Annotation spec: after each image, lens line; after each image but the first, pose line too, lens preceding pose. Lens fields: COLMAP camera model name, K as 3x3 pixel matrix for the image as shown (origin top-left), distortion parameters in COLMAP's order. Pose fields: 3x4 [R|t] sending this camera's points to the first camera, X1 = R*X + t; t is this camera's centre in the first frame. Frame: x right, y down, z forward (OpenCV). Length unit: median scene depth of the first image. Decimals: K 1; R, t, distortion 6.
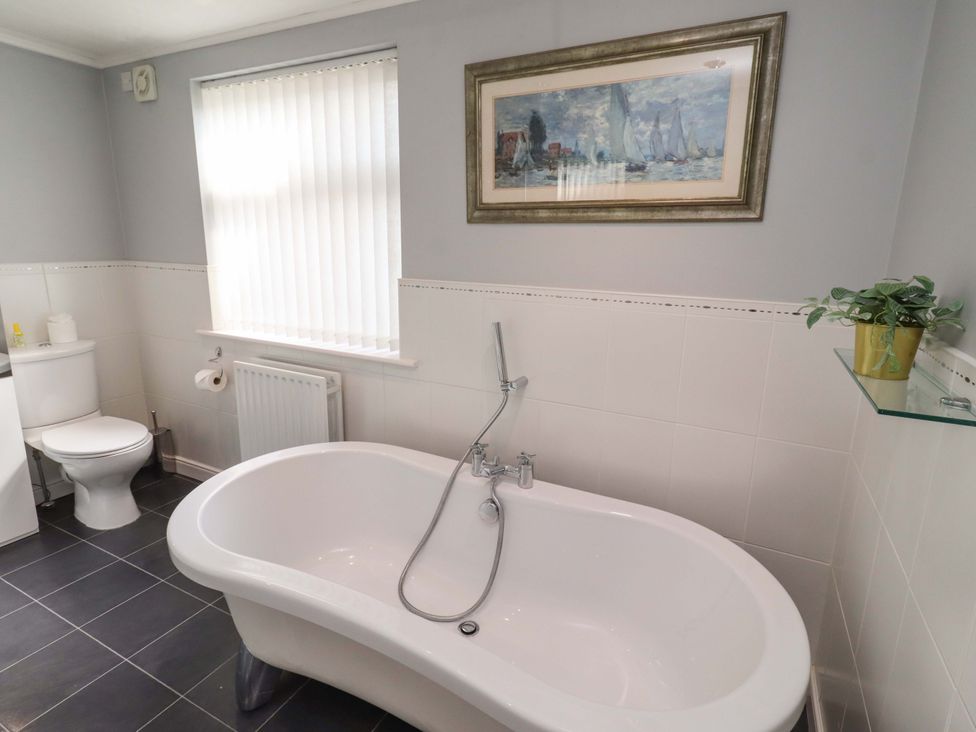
lens RADIAL K [[517.6, 0, 492.8], [0, 517.6, 351.0], [0, 0, 1]] dist [0.004922, 0.000147]
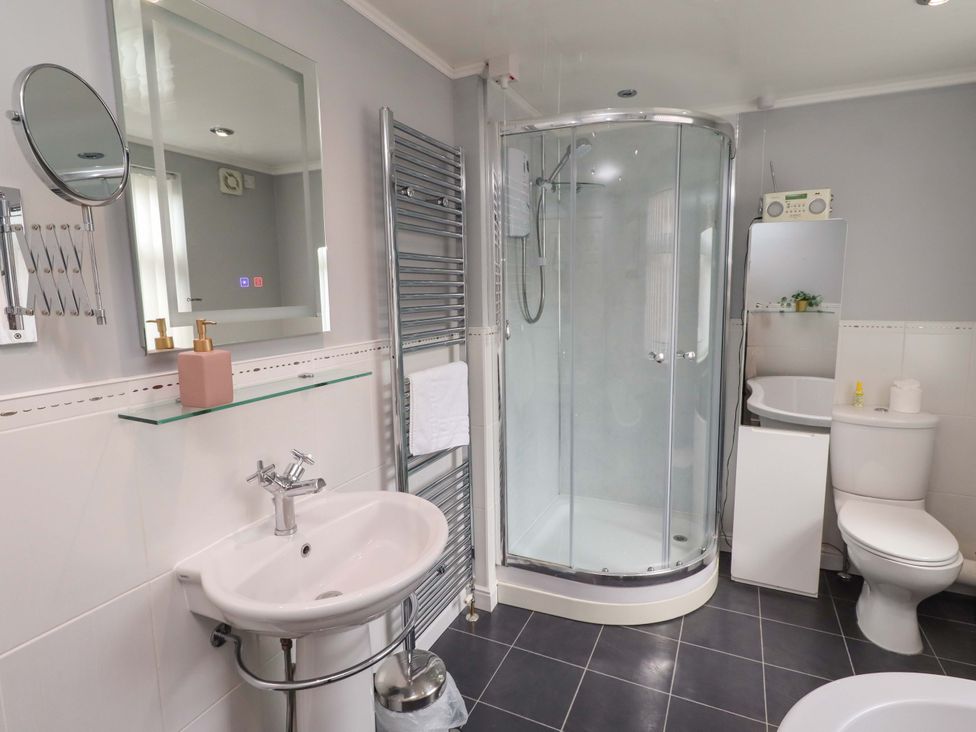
lens RADIAL K [[517.6, 0, 492.8], [0, 517.6, 351.0], [0, 0, 1]] dist [0.004922, 0.000147]
pose [[0.037494, 0.099966, -0.994284, 0.006272], [-0.197940, 0.976012, 0.090665, -0.059903], [0.979497, 0.193409, 0.056382, 0.262429]]
